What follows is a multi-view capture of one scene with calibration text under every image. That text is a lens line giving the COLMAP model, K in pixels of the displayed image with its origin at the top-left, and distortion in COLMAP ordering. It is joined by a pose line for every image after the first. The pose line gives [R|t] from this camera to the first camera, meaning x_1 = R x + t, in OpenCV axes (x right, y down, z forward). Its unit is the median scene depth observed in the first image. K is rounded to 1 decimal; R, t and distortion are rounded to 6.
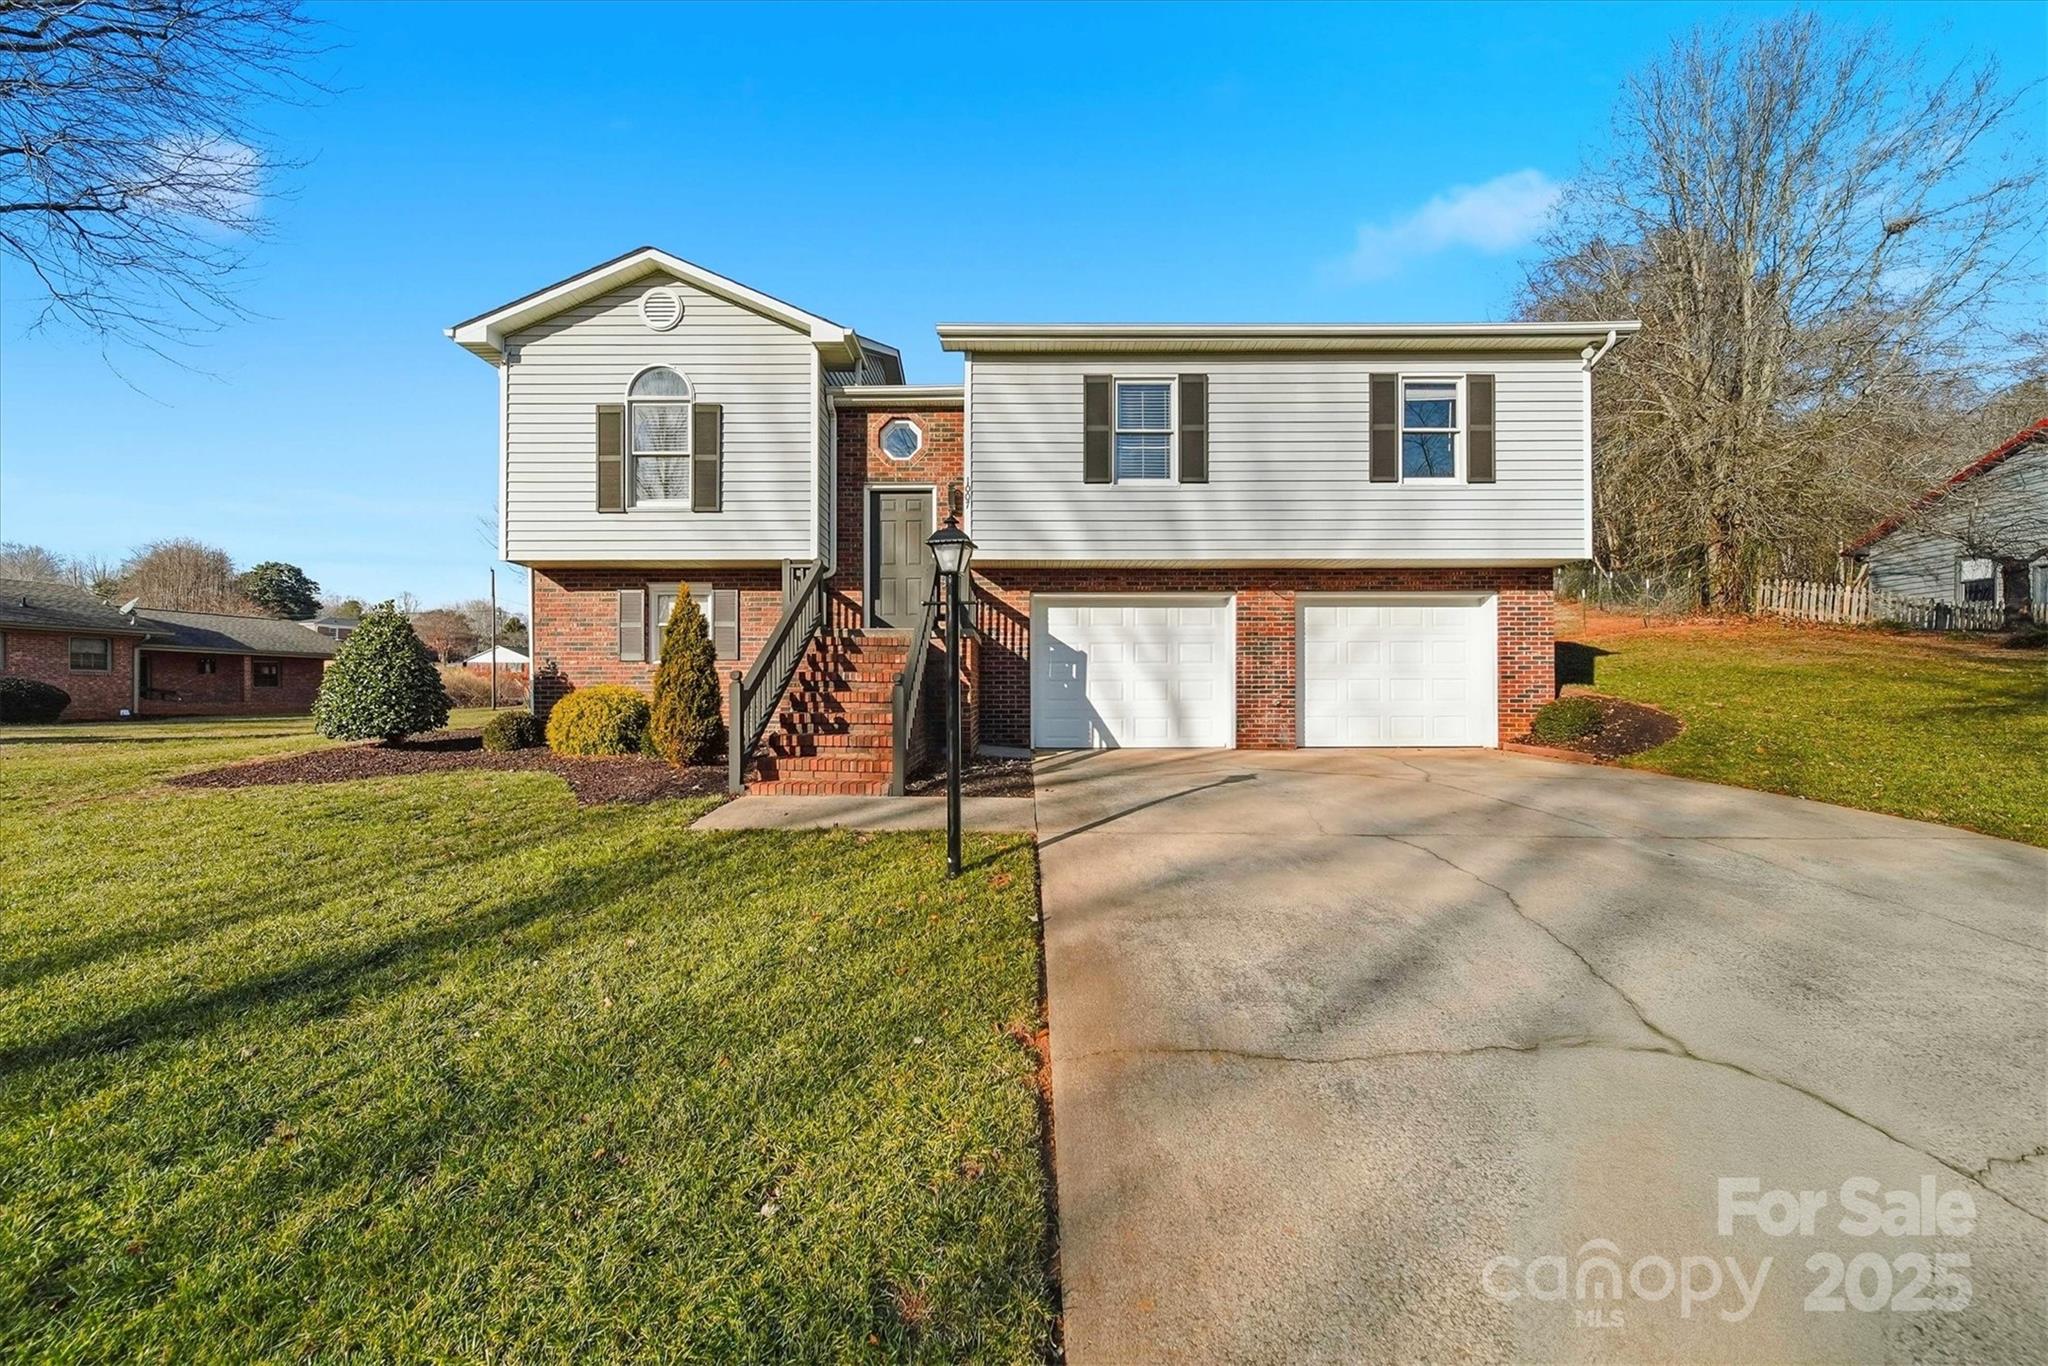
lens RADIAL K [[742.0, 0, 1021.1], [0, 742.0, 683.2], [0, 0, 1]] dist [-0.005137, 0.000230]
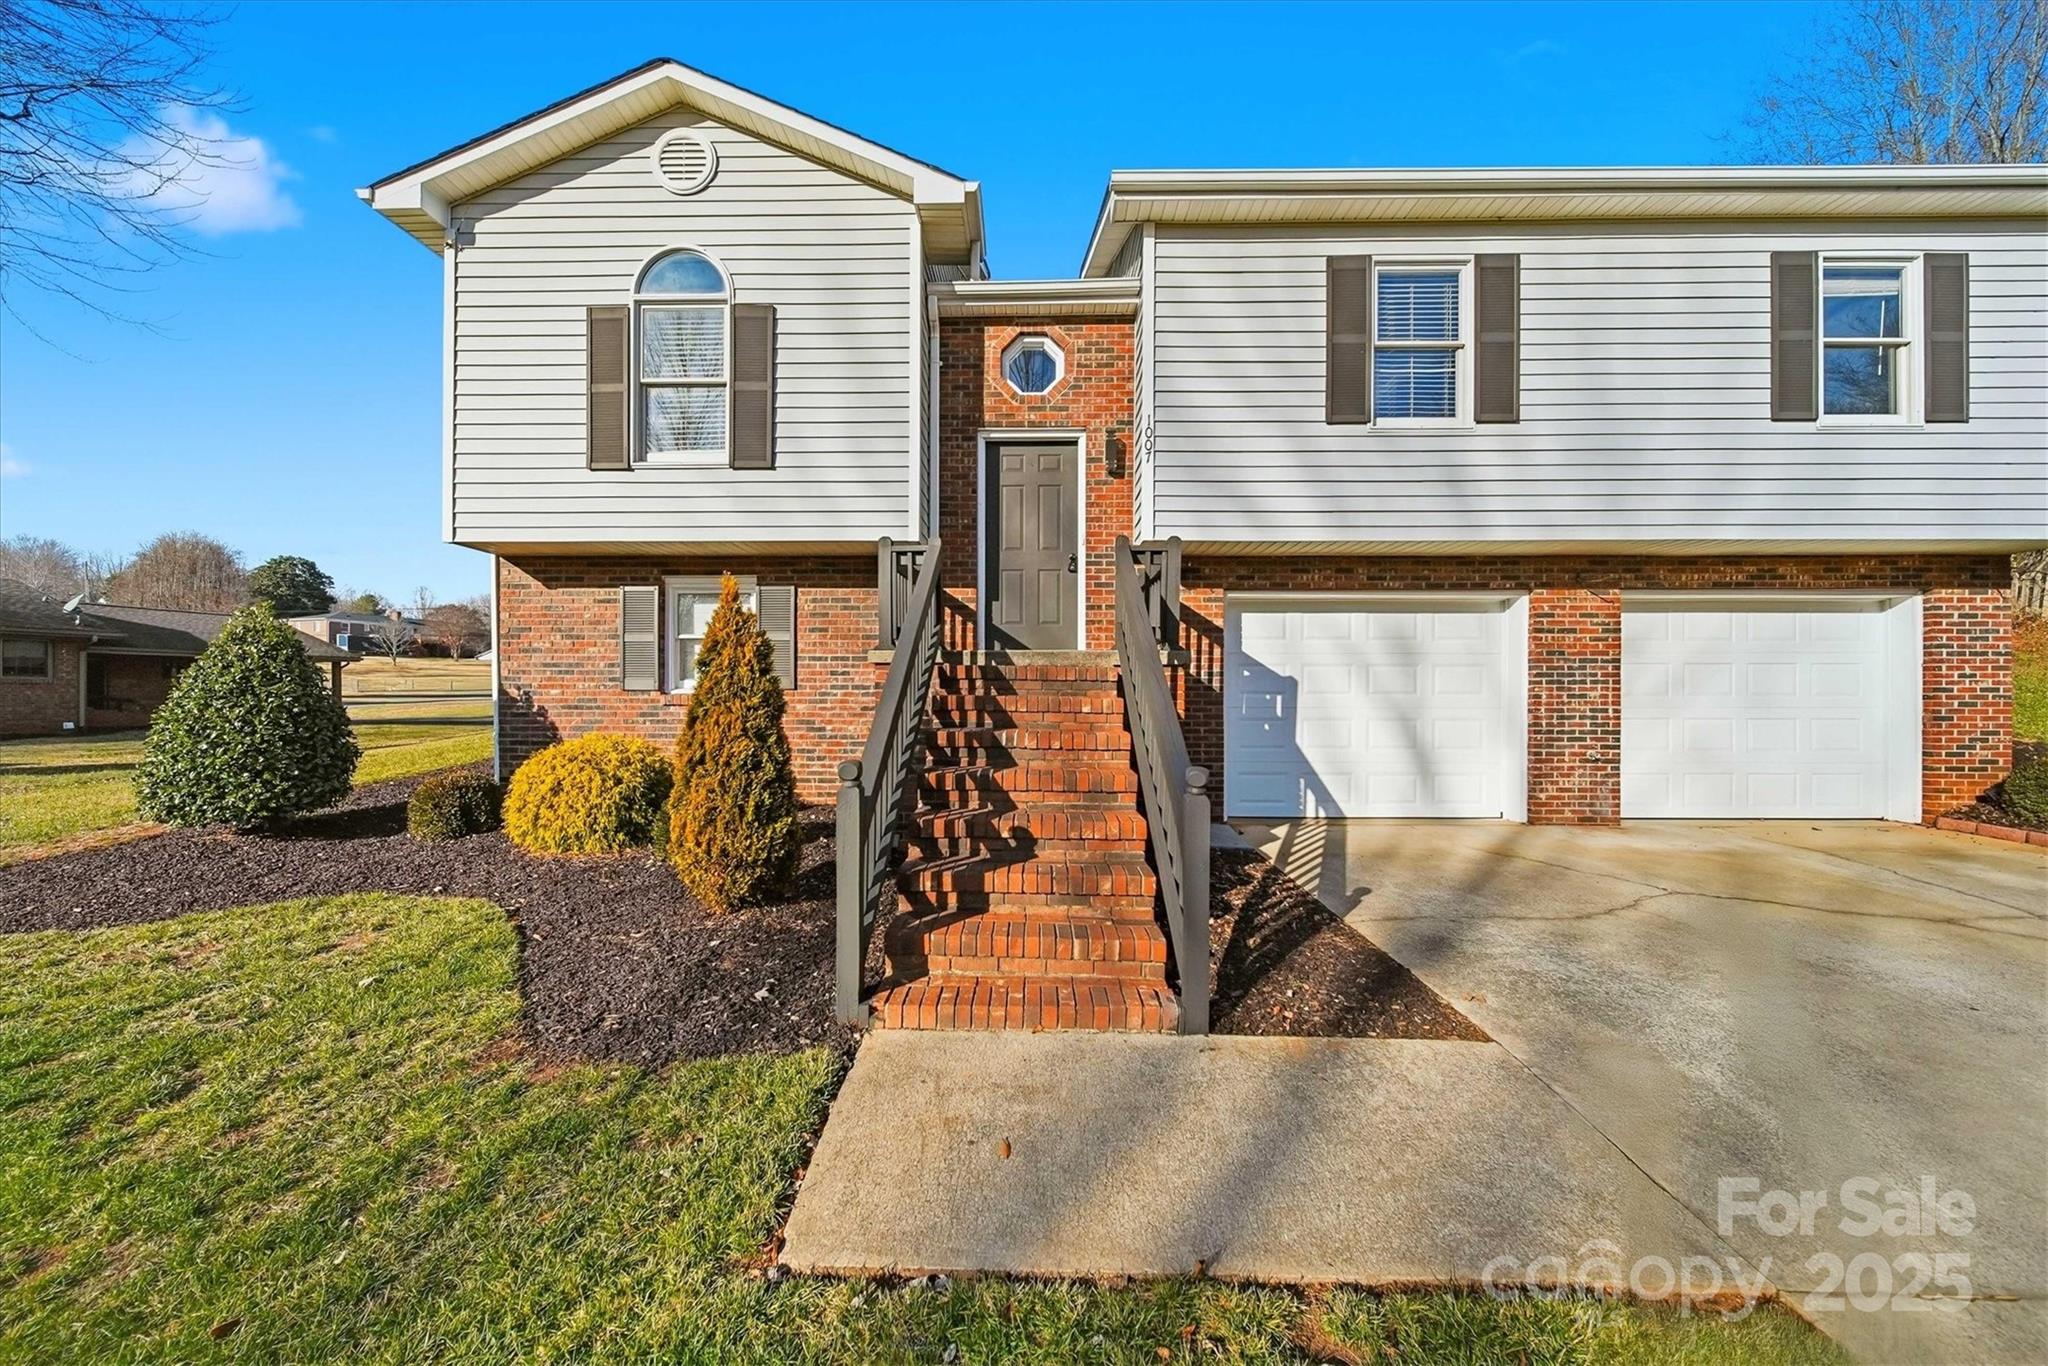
lens RADIAL K [[742.0, 0, 1014.5], [0, 742.0, 679.9], [0, 0, 1]] dist [-0.005137, 0.000230]
pose [[0.999751, 0.003703, -0.021992, -0.173583], [-0.003650, 0.999990, 0.002437, -0.044874], [0.022001, -0.002356, 0.999755, 0.341425]]
